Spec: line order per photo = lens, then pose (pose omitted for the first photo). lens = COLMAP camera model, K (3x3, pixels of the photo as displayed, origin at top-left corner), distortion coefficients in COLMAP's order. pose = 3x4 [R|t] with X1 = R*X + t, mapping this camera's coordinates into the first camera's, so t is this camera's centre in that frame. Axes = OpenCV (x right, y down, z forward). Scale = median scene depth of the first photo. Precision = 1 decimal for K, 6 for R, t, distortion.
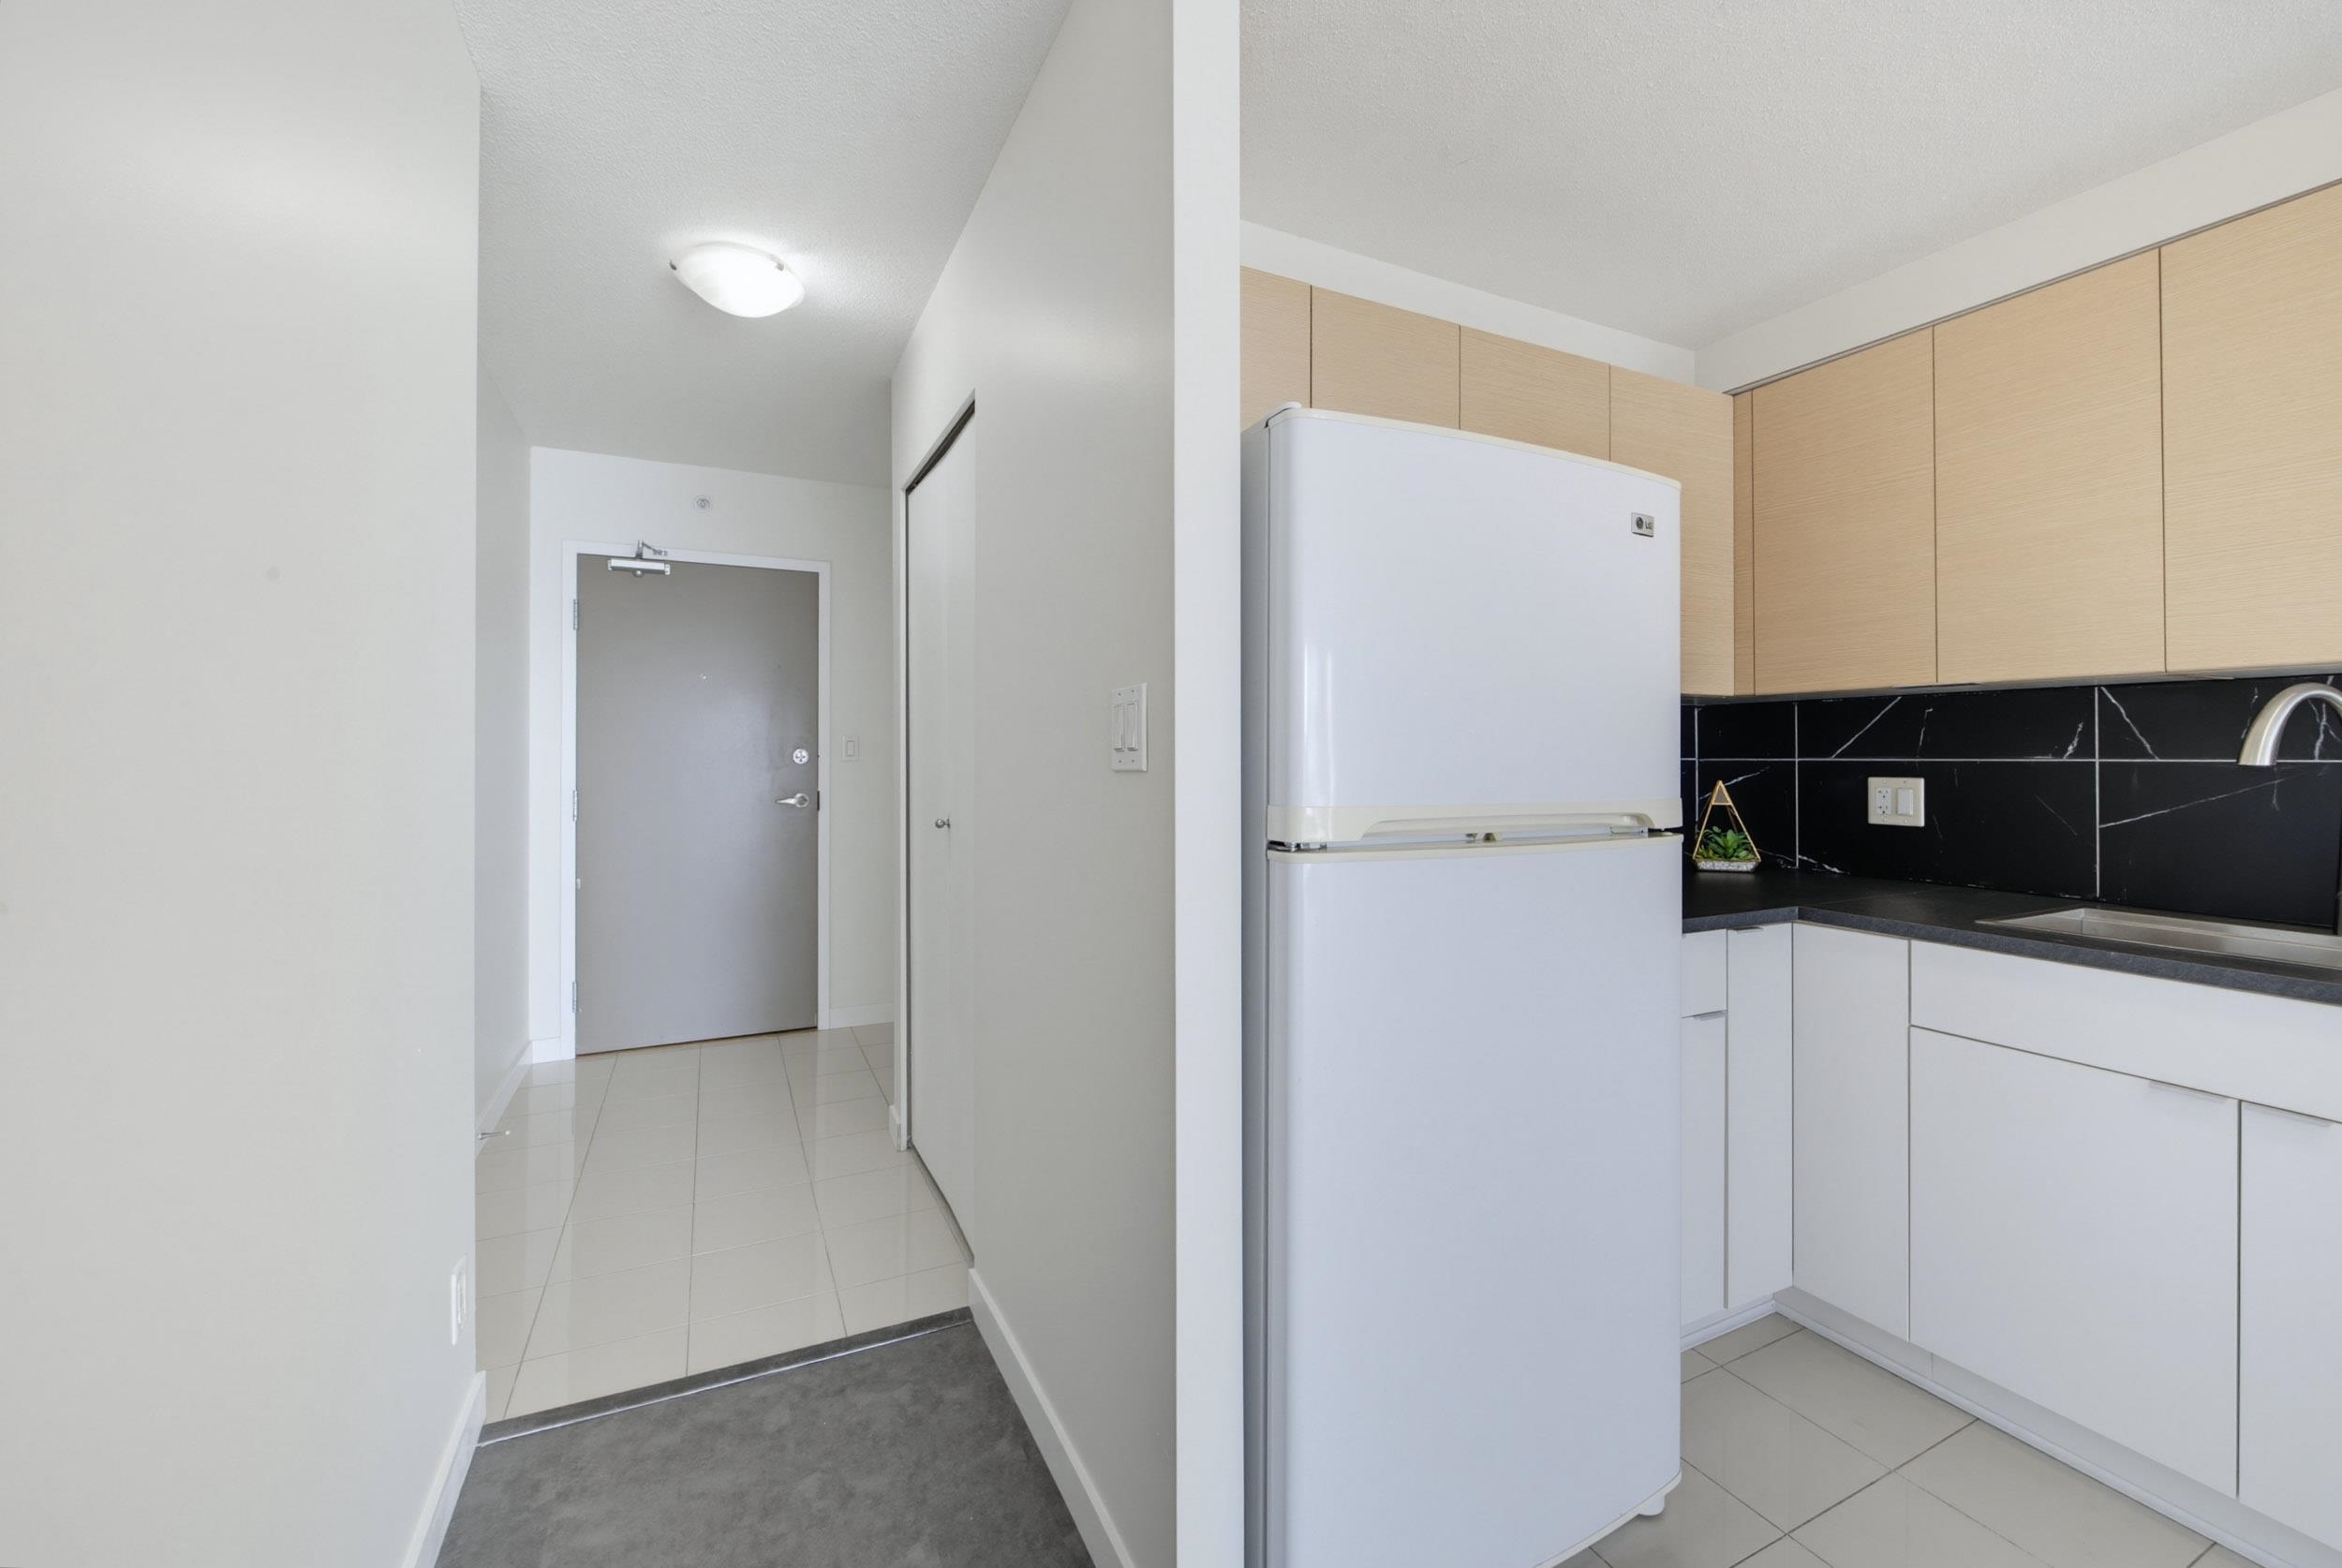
lens RADIAL K [[910.5, 0, 1160.1], [0, 910.5, 750.9], [0, 0, 1]] dist [-0.000481, -0.002068]
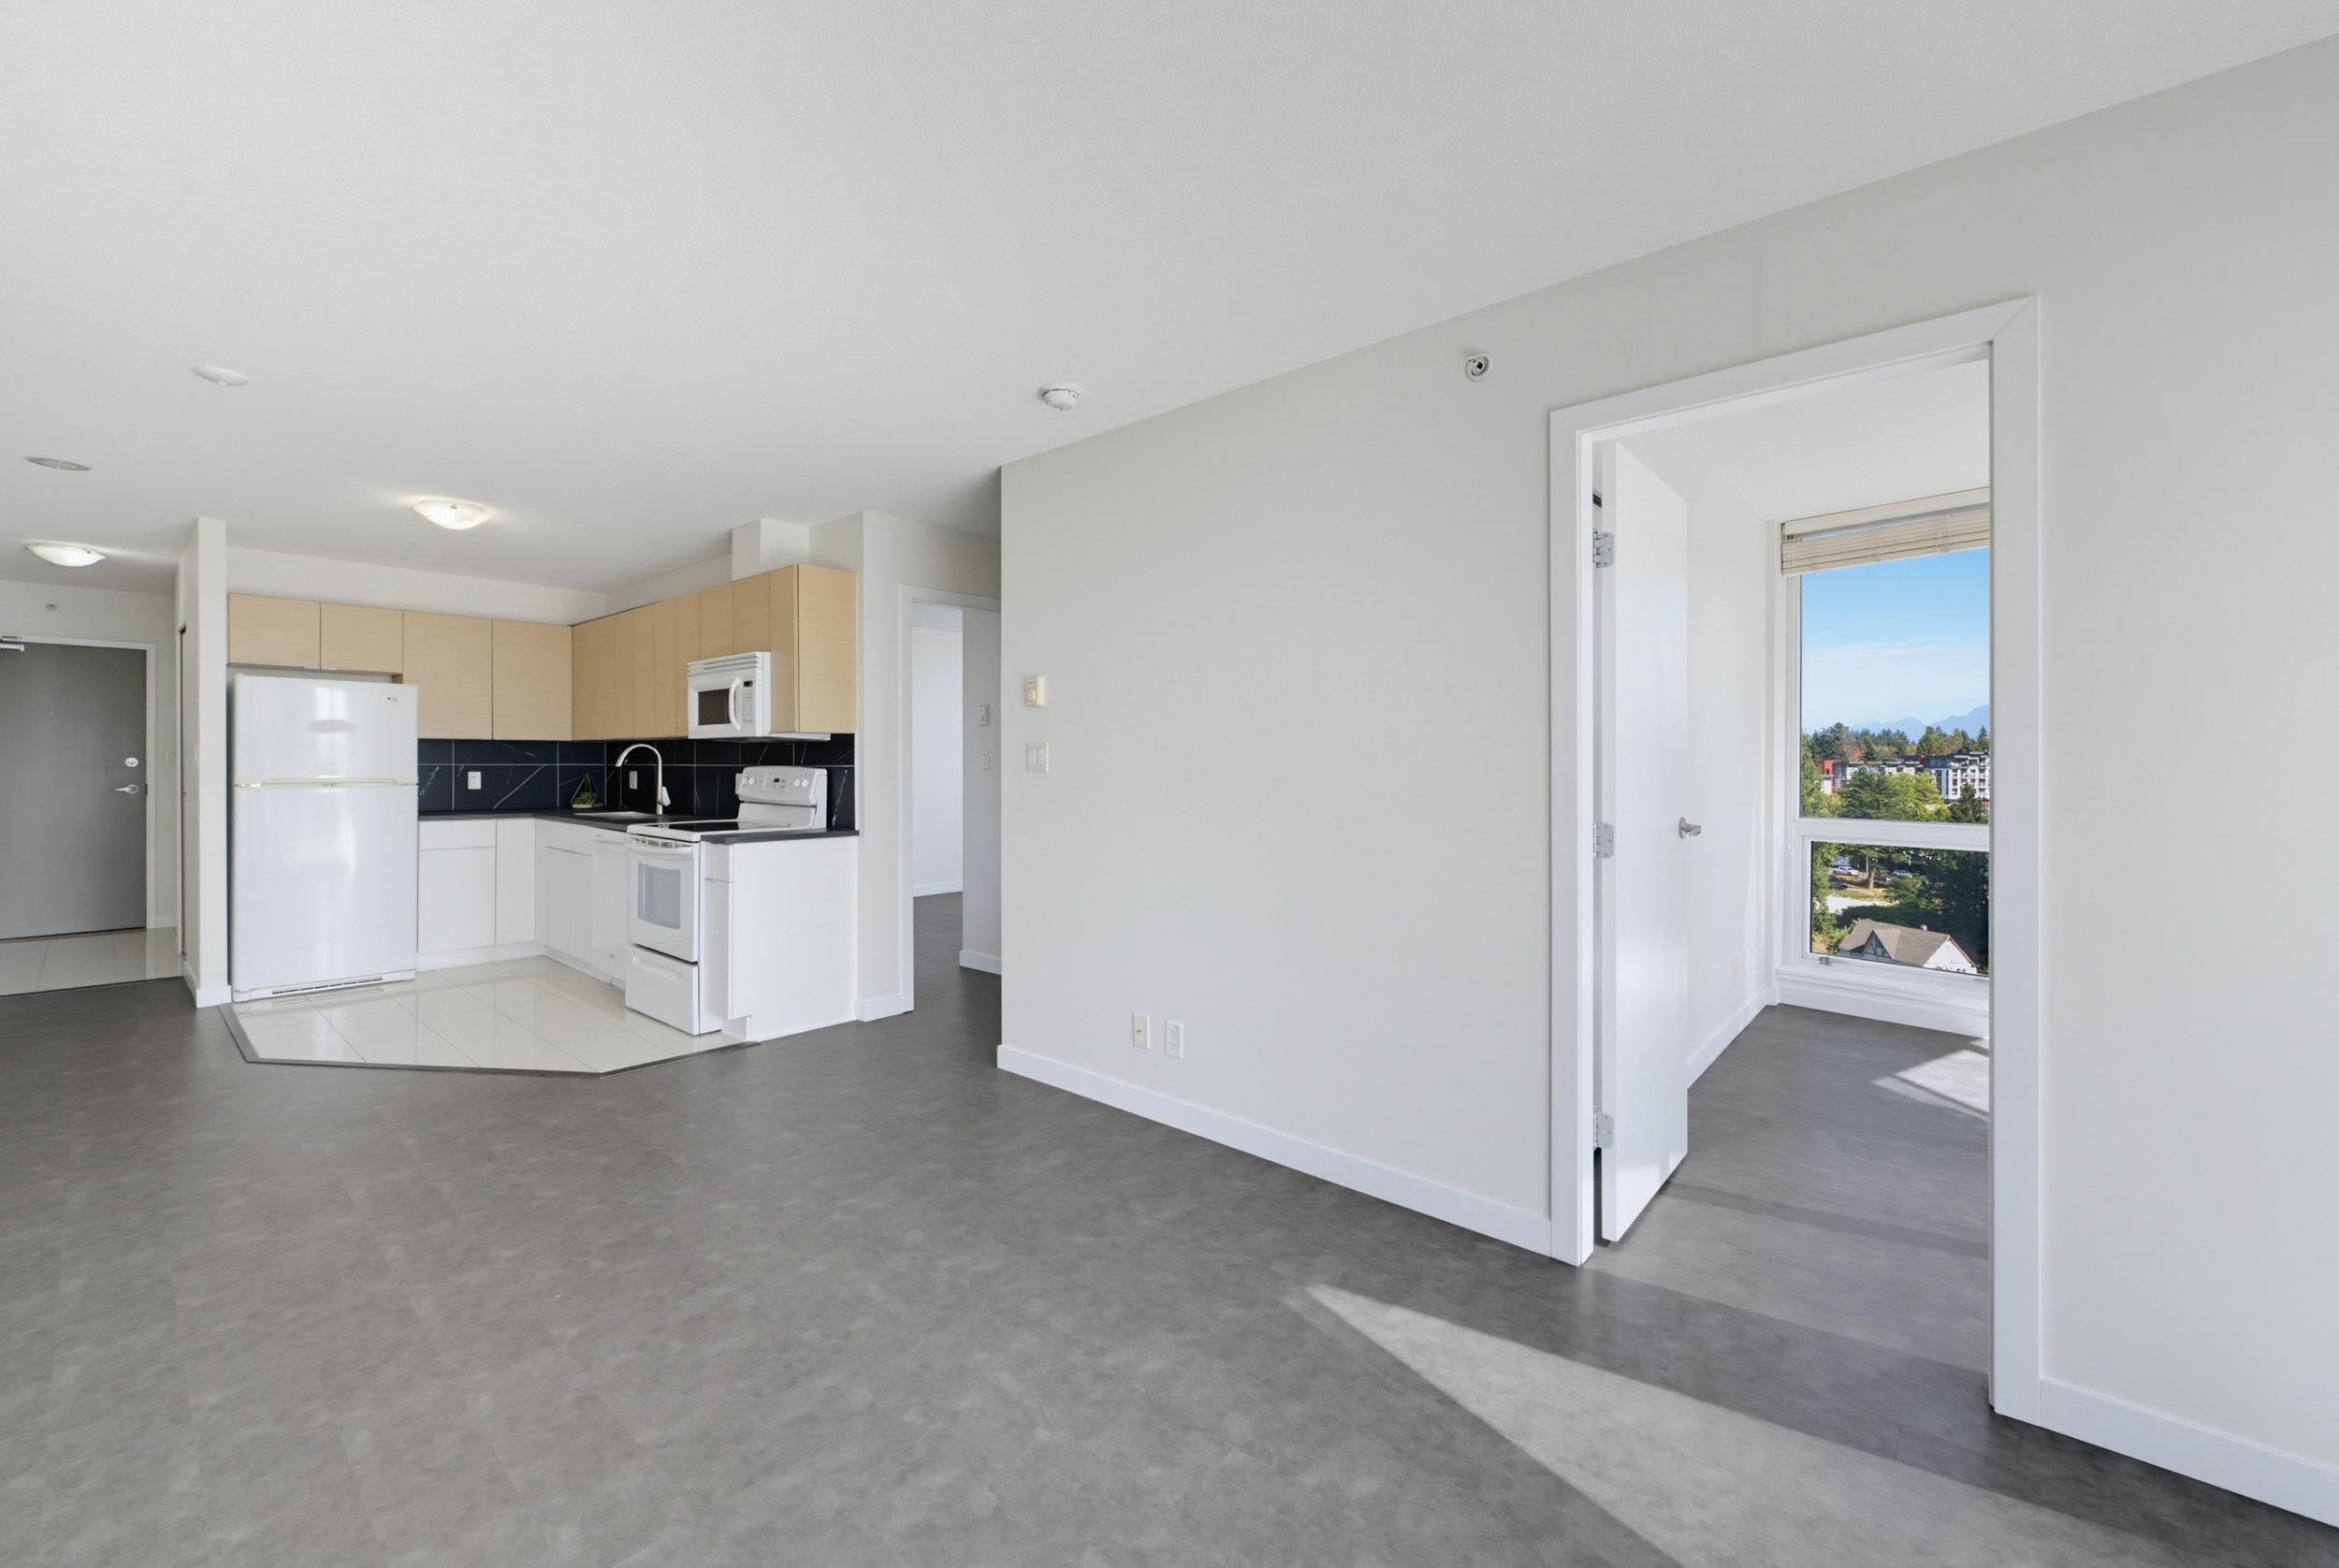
lens RADIAL K [[932.1, 0, 1122.8], [0, 932.1, 765.8], [0, 0, 1]] dist [-0.004509, -0.000354]
pose [[0.928765, 0.002238, 0.370662, 1.113663], [-0.005006, 0.999966, 0.006508, -0.012722], [-0.370635, -0.007900, 0.928745, -2.094509]]
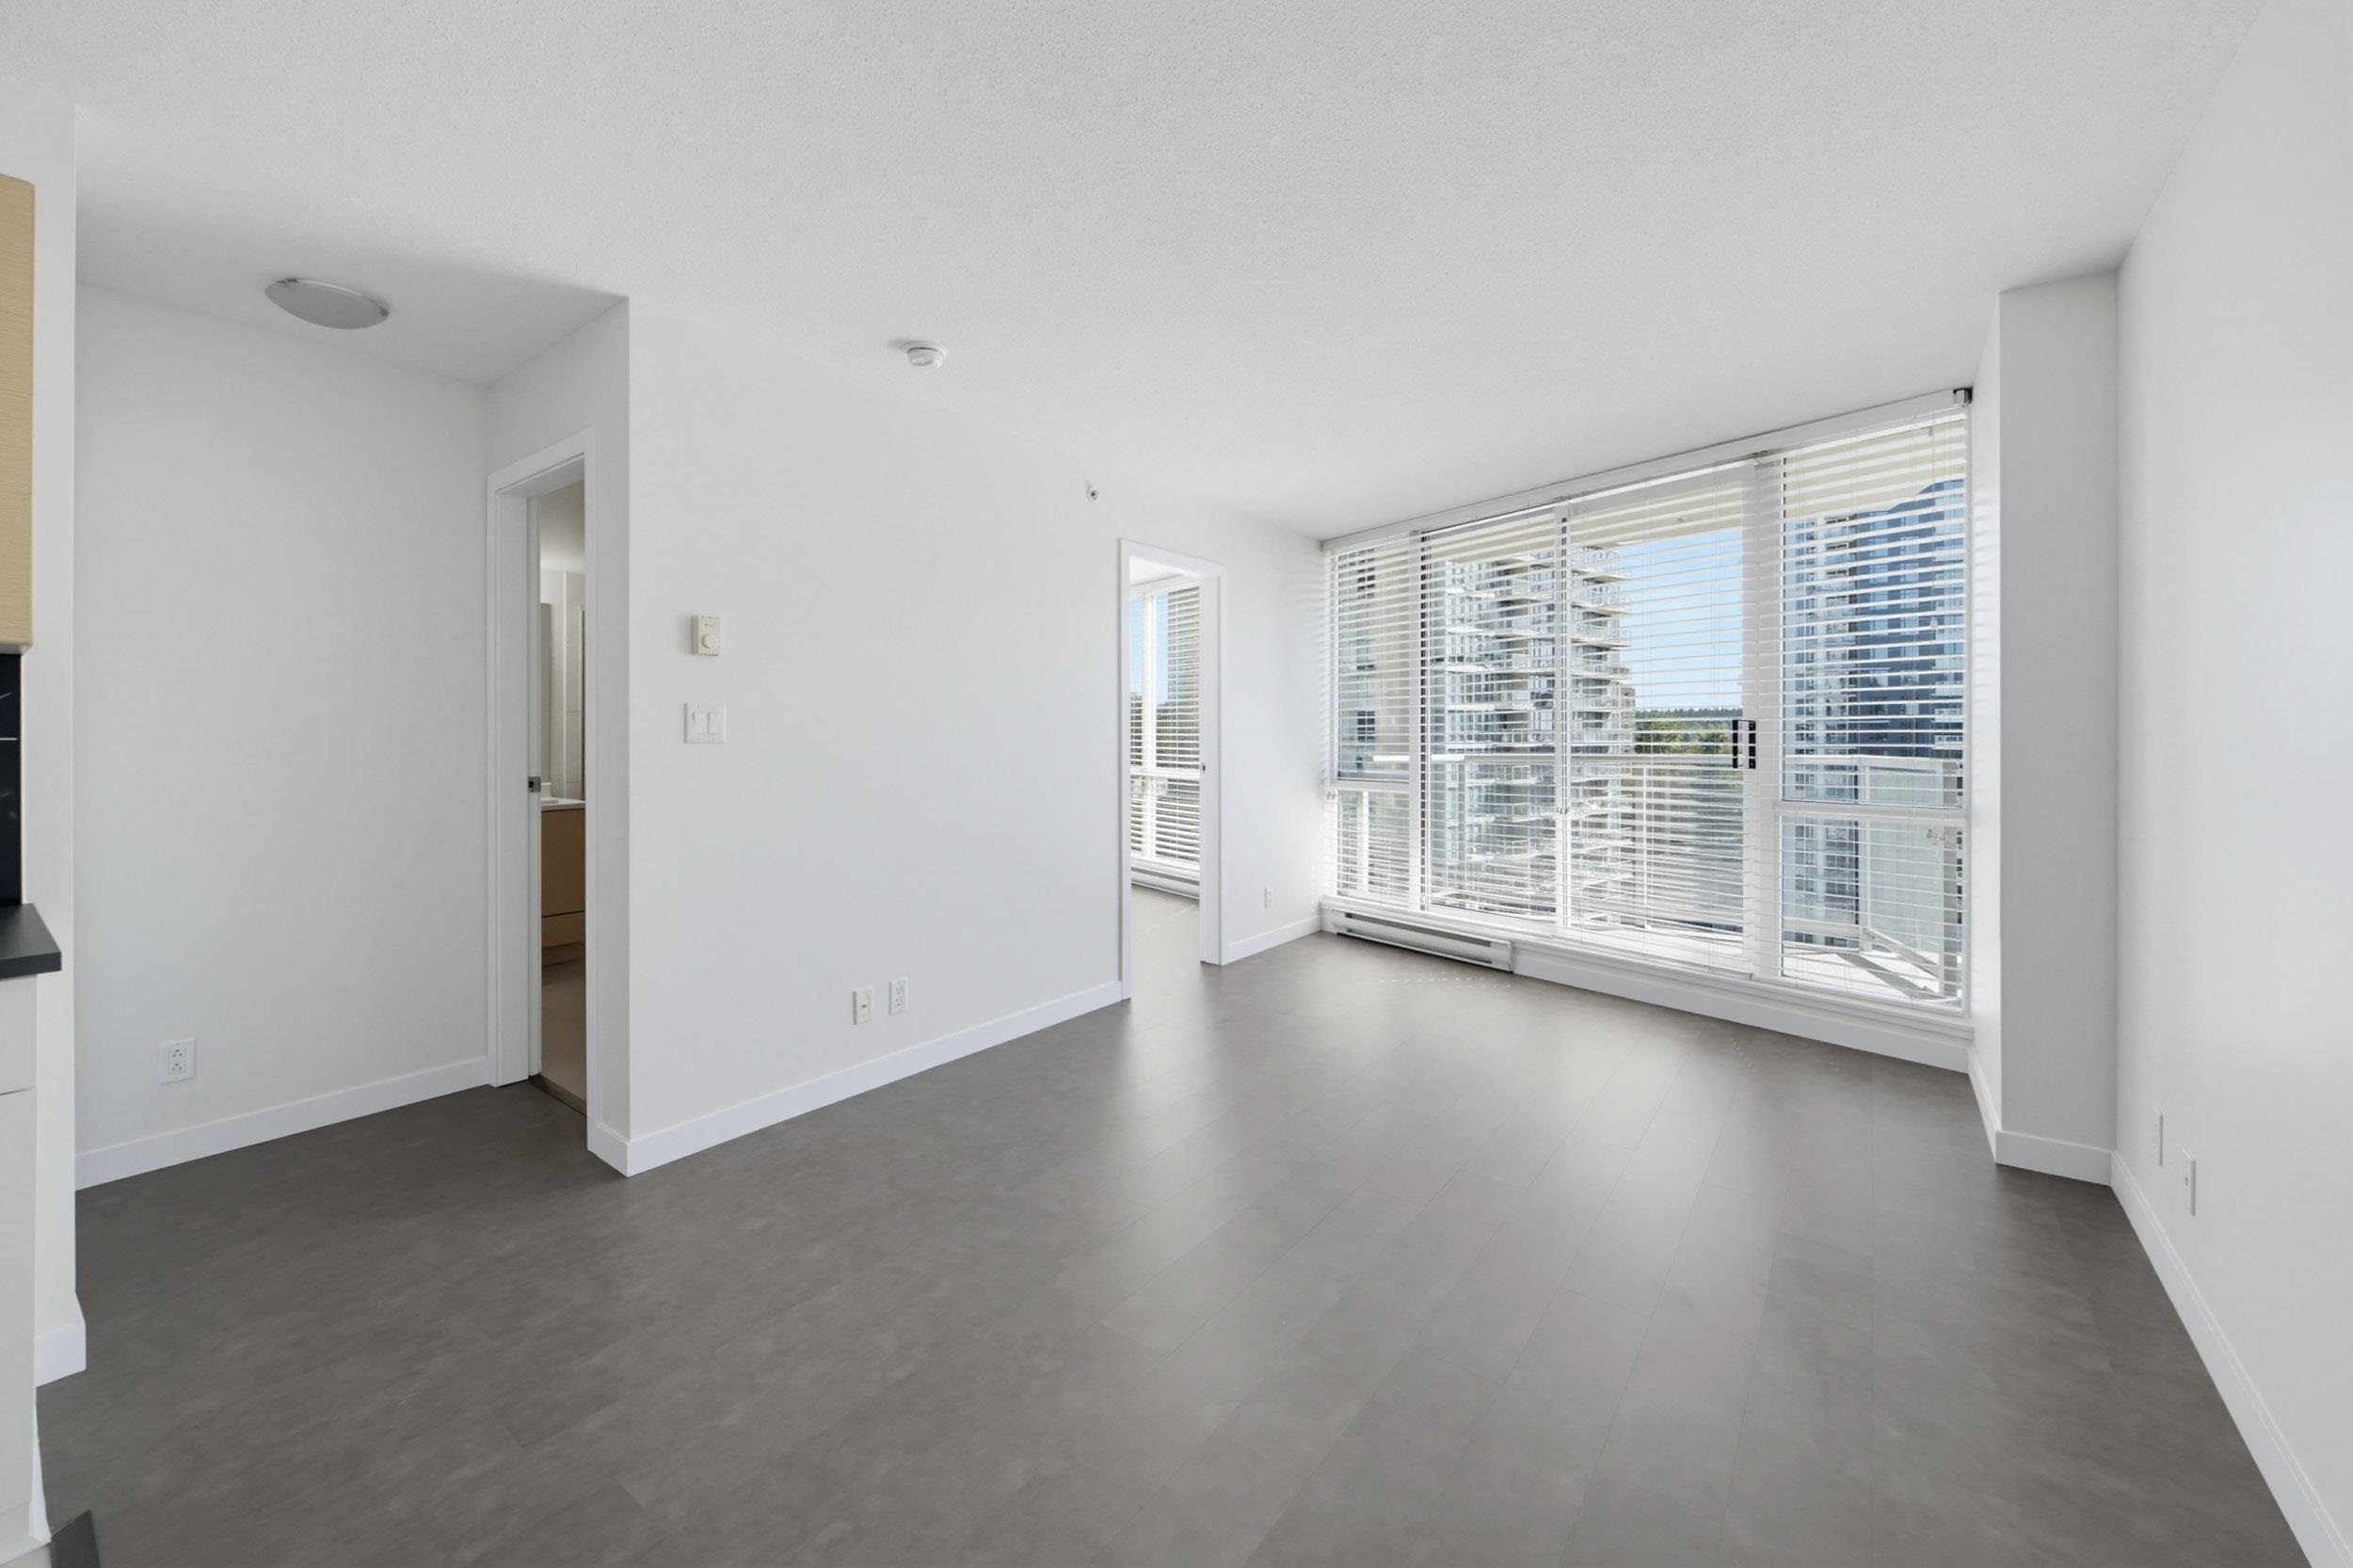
lens RADIAL K [[904.1, 0, 1162.8], [0, 904.1, 734.3], [0, 0, 1]] dist [0.000335, -0.000148]
pose [[-0.437015, -0.000645, 0.899454, 0.249867], [-0.003755, 0.999992, -0.001107, -0.003231], [-0.899446, -0.003861, -0.437014, -0.574979]]
